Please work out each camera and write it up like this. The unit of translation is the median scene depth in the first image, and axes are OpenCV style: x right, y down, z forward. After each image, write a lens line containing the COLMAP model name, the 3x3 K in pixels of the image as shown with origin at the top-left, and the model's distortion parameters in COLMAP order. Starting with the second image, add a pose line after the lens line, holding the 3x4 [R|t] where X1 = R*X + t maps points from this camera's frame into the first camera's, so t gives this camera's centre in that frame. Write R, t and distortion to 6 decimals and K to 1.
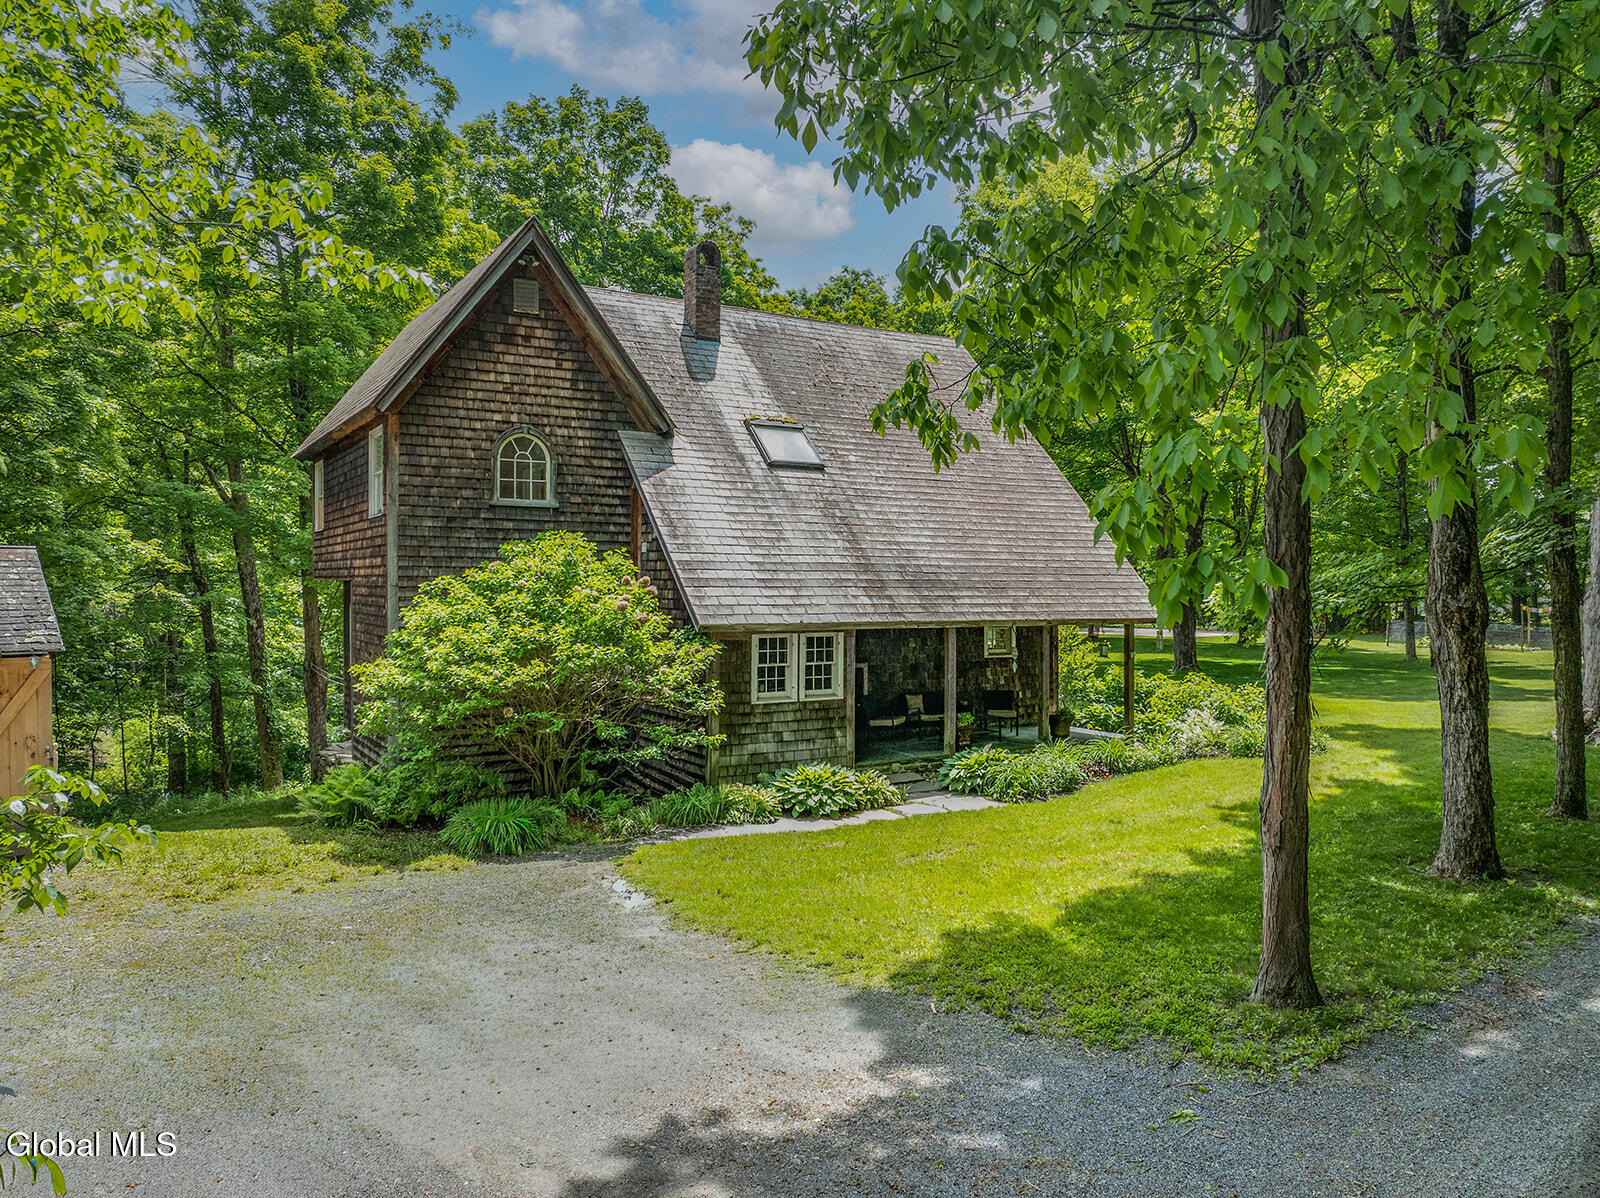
lens RADIAL K [[1114.6, 0, 800.0], [0, 1114.6, 599.0], [0, 0, 1]] dist [-0.033382, -0.003671]
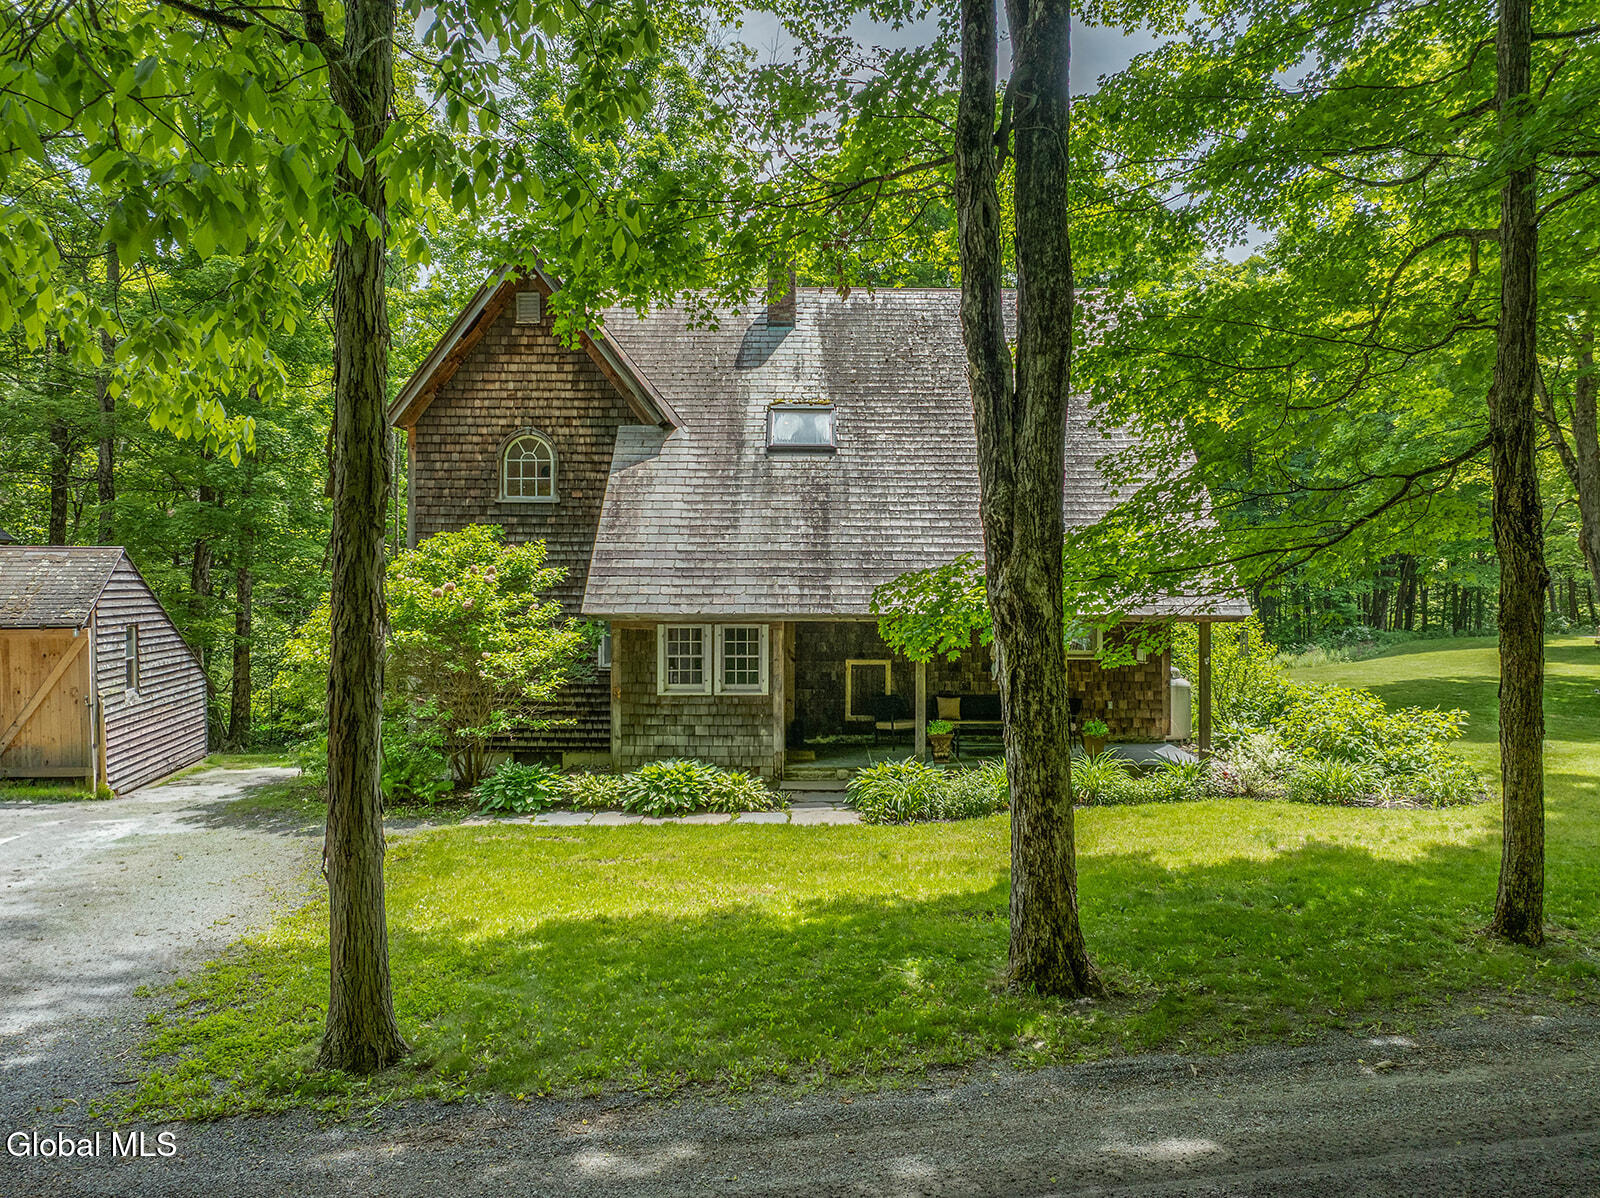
lens RADIAL K [[1114.6, 0, 800.0], [0, 1114.6, 599.0], [0, 0, 1]] dist [-0.033382, -0.003671]
pose [[0.864649, 0.006967, -0.502328, 0.531856], [-0.005033, 0.999974, 0.005206, 0.003429], [0.502351, -0.001973, 0.864662, 0.200823]]
